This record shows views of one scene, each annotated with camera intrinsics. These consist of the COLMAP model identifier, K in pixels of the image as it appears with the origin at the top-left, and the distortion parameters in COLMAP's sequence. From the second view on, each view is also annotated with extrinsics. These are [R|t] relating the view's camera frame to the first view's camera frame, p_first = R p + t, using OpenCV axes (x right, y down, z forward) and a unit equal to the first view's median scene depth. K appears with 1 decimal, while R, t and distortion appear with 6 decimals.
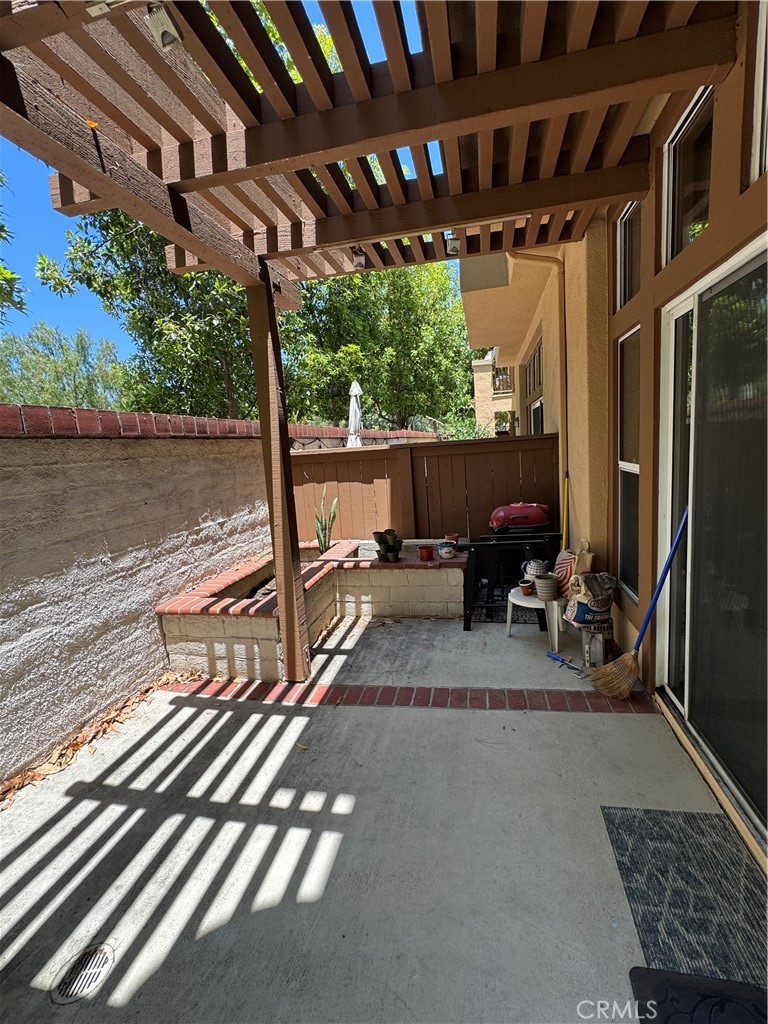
lens RADIAL K [[452.6, 0, 385.5], [0, 452.6, 508.0], [0, 0, 1]] dist [0.000415, -0.000245]
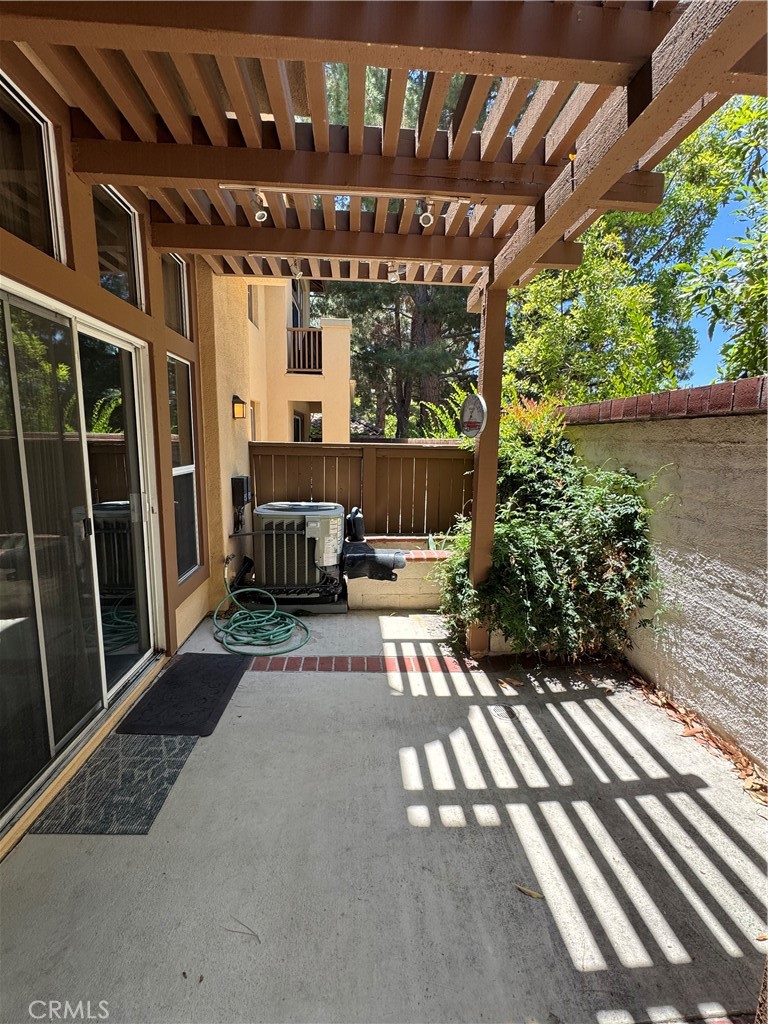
lens RADIAL K [[452.6, 0, 385.5], [0, 452.6, 508.0], [0, 0, 1]] dist [0.000415, -0.000245]
pose [[-0.957973, 0.093402, -0.271226, 0.172178], [0.008076, 0.953913, 0.299975, -0.251525], [0.286744, 0.285177, -0.914577, 1.657316]]
